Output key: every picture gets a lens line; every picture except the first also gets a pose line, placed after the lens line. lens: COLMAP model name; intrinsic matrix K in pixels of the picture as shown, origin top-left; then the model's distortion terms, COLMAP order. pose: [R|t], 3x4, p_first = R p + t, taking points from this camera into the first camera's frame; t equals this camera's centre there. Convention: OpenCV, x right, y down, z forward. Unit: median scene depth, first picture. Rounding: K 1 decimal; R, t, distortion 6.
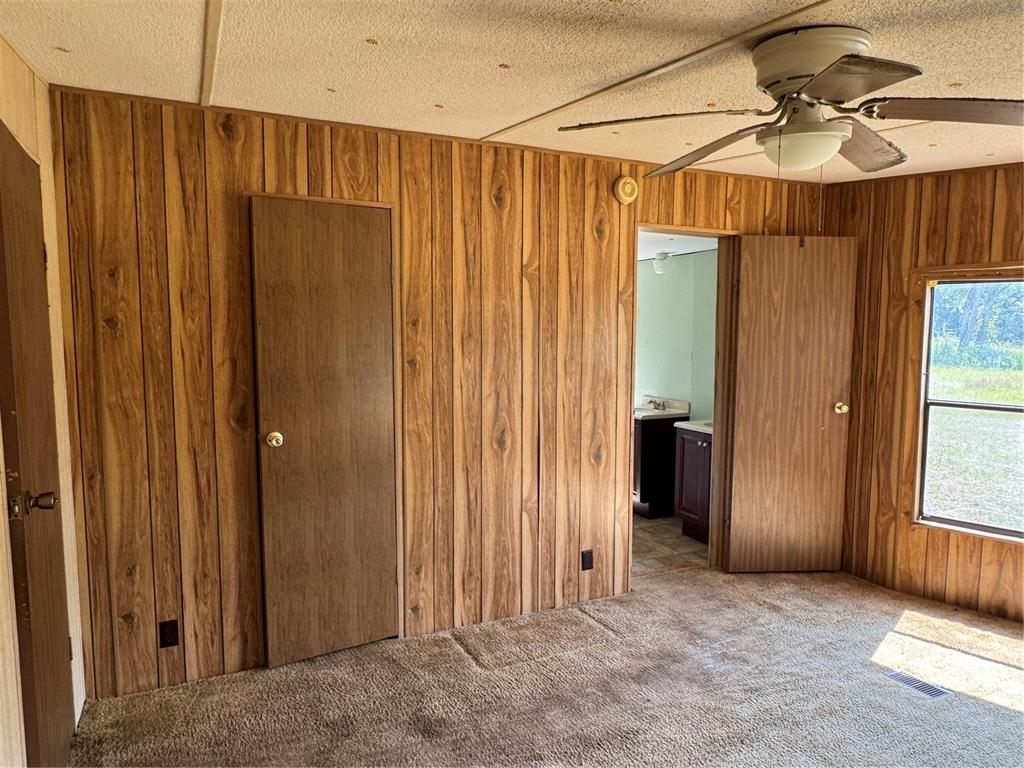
lens RADIAL K [[679.2, 0, 515.5], [0, 679.2, 384.1], [0, 0, 1]] dist [-0.002051, 0.000561]
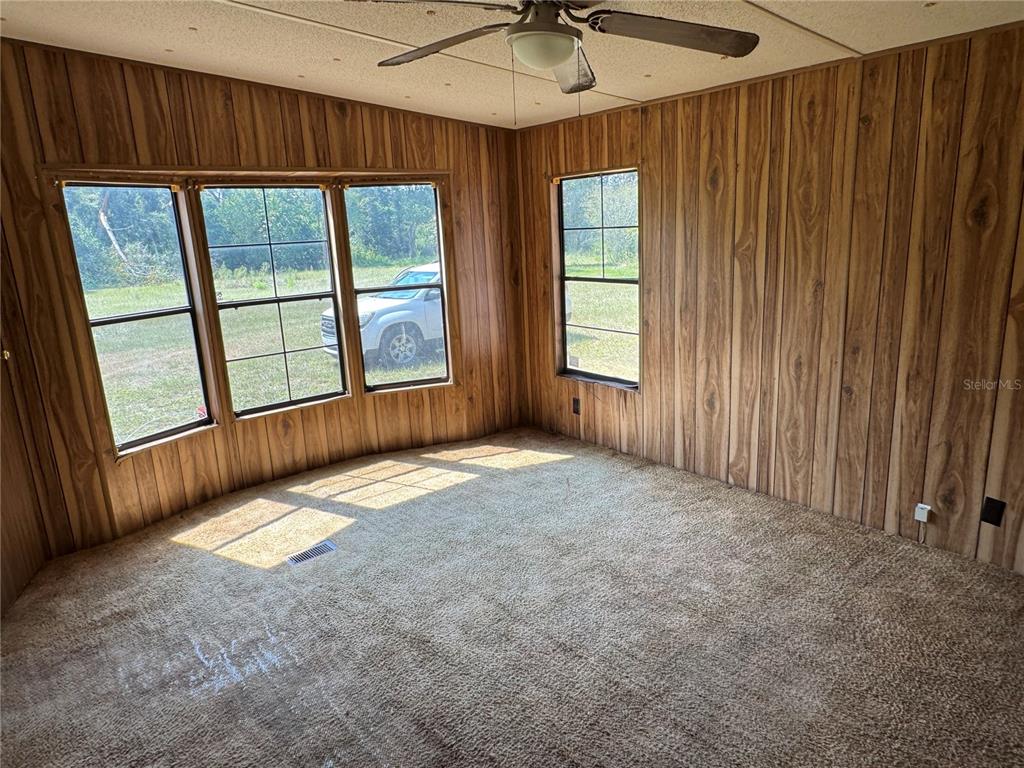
lens RADIAL K [[679.2, 0, 515.6], [0, 679.2, 384.3], [0, 0, 1]] dist [-0.002051, 0.000561]
pose [[-0.257859, -0.225666, 0.939459, -0.413027], [0.124166, 0.956539, 0.263850, -0.067373], [-0.958171, 0.184685, -0.218632, 0.741087]]
